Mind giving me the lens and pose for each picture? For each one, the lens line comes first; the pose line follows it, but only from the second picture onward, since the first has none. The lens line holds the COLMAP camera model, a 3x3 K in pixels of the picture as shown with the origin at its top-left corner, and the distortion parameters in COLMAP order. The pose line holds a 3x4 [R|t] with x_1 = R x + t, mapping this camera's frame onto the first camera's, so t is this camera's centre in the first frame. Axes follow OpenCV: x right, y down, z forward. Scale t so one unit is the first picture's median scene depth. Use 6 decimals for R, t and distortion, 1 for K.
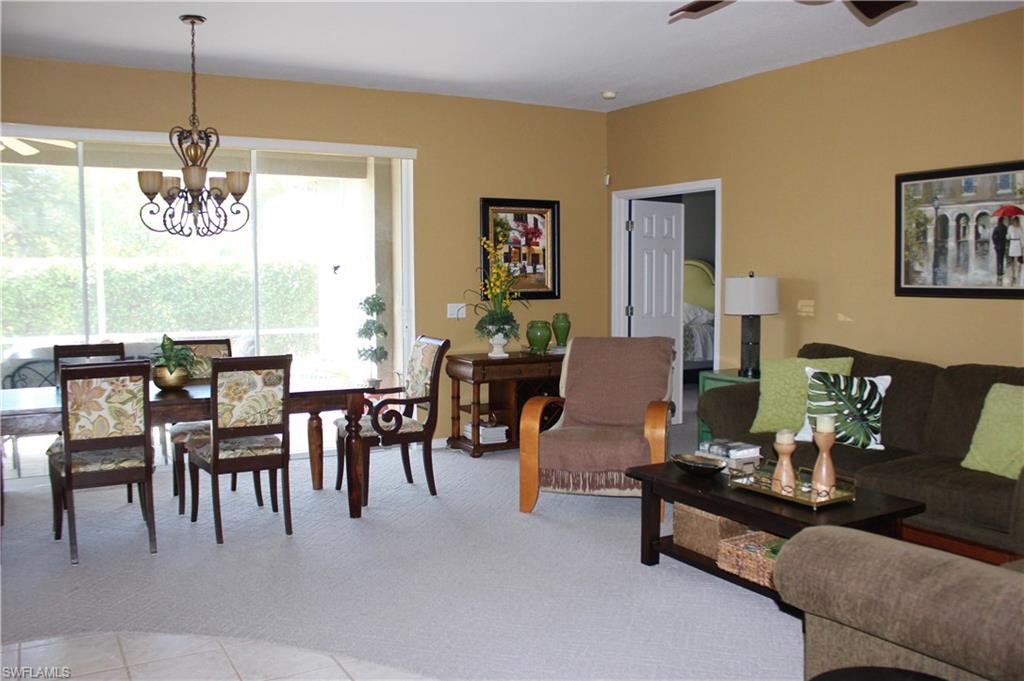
lens RADIAL K [[851.9, 0, 512.0], [0, 851.9, 340.5], [0, 0, 1]] dist [0.000059, 0.002513]
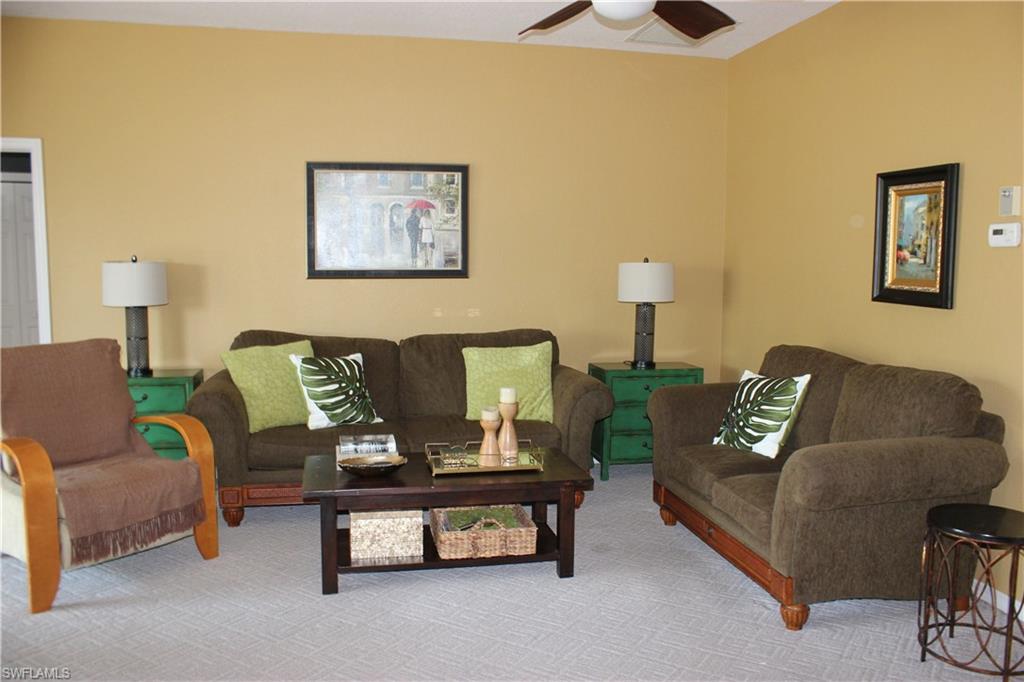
lens RADIAL K [[859.4, 0, 512.0], [0, 859.4, 341.0], [0, 0, 1]] dist [-0.108824, 0.001058]
pose [[0.343391, -0.089235, 0.934944, -0.500694], [0.067685, 0.995239, 0.070129, -0.036665], [-0.936750, 0.039200, 0.347796, 0.463621]]
